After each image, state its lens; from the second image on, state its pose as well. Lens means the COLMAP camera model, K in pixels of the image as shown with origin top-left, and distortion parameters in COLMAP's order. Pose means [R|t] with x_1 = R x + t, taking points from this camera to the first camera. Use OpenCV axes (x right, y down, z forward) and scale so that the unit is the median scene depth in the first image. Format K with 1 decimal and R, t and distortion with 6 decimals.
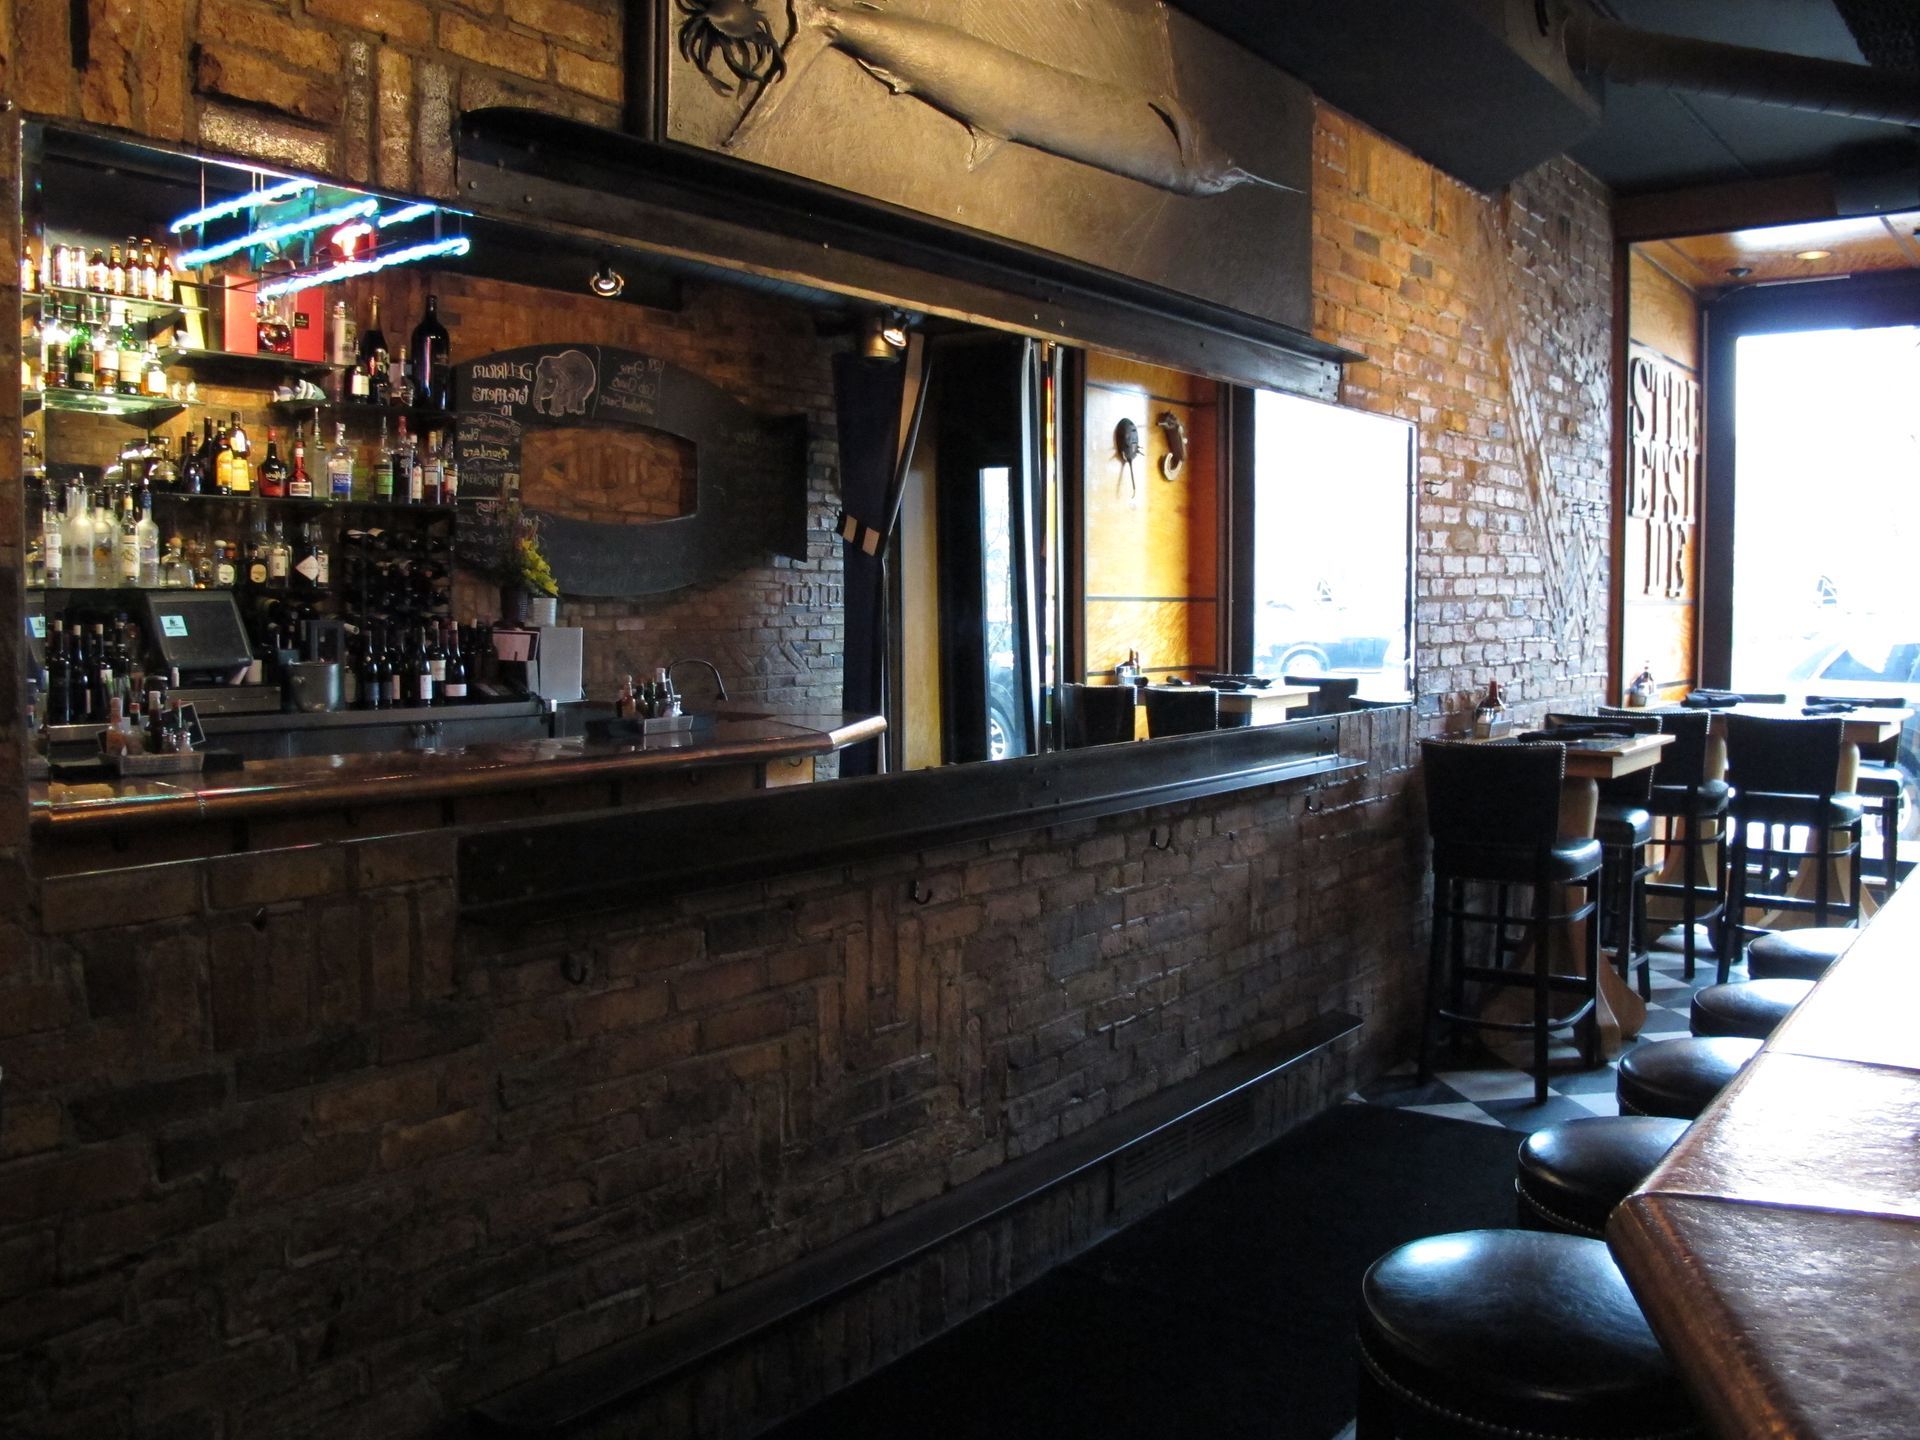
lens RADIAL K [[1591.0, 0, 979.2], [0, 1591.0, 737.4], [0, 0, 1]] dist [-0.140102, 0.098288]
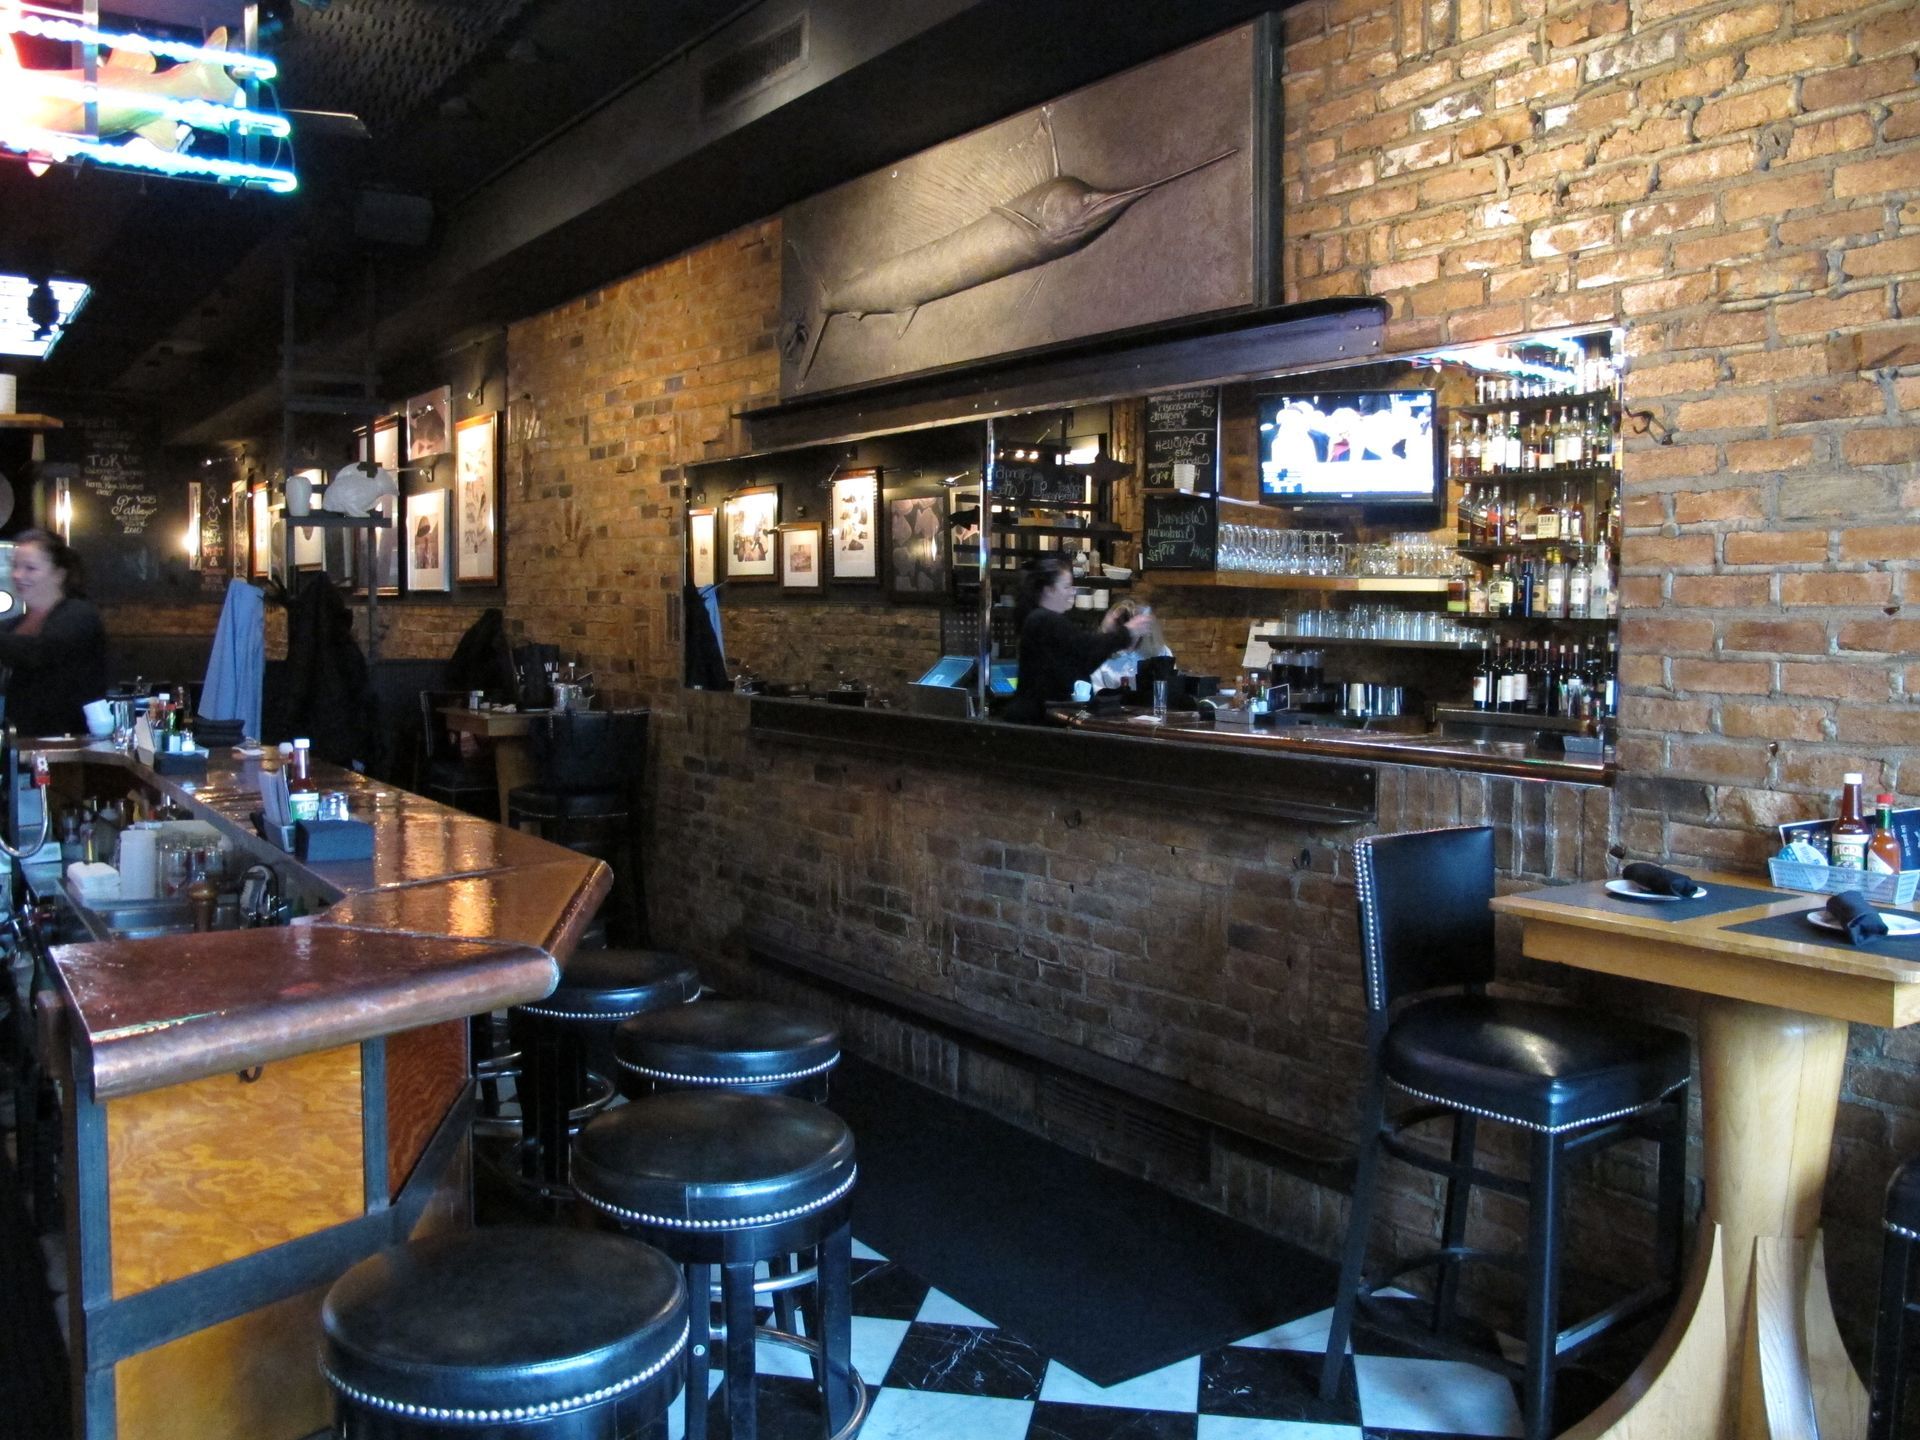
lens RADIAL K [[1591.0, 0, 966.1], [0, 1591.0, 694.7], [0, 0, 1]] dist [-0.140102, 0.098288]
pose [[-0.301045, 0.048123, -0.952395, 0.706452], [-0.081957, 0.993725, 0.076118, -0.059367], [0.950082, 0.100970, -0.295212, 0.729668]]
